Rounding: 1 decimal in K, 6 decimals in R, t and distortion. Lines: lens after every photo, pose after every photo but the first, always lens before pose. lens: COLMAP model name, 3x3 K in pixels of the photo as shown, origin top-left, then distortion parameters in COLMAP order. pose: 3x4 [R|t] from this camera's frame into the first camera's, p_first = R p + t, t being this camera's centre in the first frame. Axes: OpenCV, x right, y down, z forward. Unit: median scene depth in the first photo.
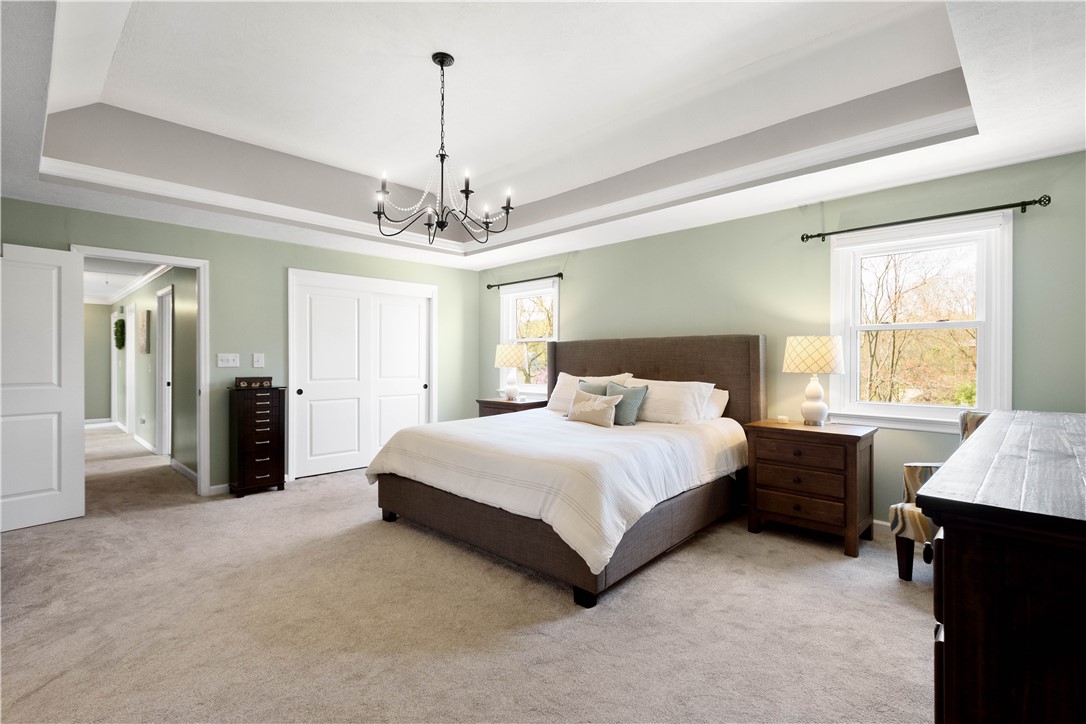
lens RADIAL K [[515.3, 0, 543.0], [0, 515.3, 362.0], [0, 0, 1]] dist [-0.002696, -0.000860]
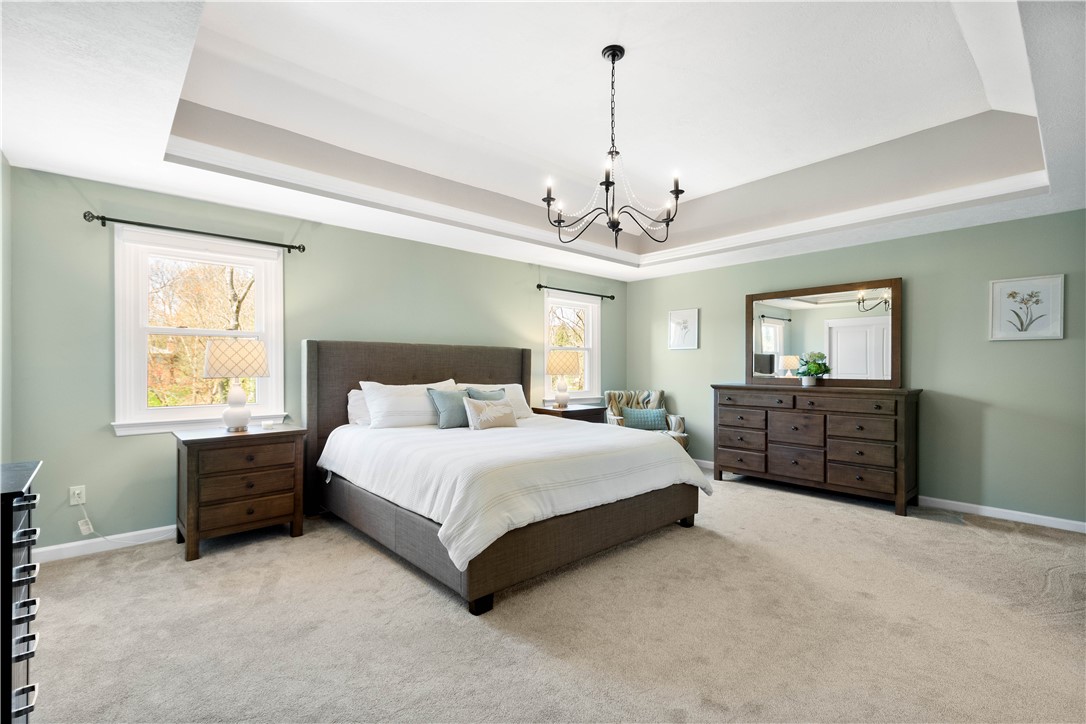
lens RADIAL K [[478.2, 0, 540.4], [0, 478.2, 367.1], [0, 0, 1]] dist [-0.002534, -0.000413]
pose [[0.066980, -0.005487, 0.997739, -0.910996], [-0.002168, 0.999982, 0.005645, -0.007209], [-0.997752, -0.002541, 0.066967, 0.894051]]
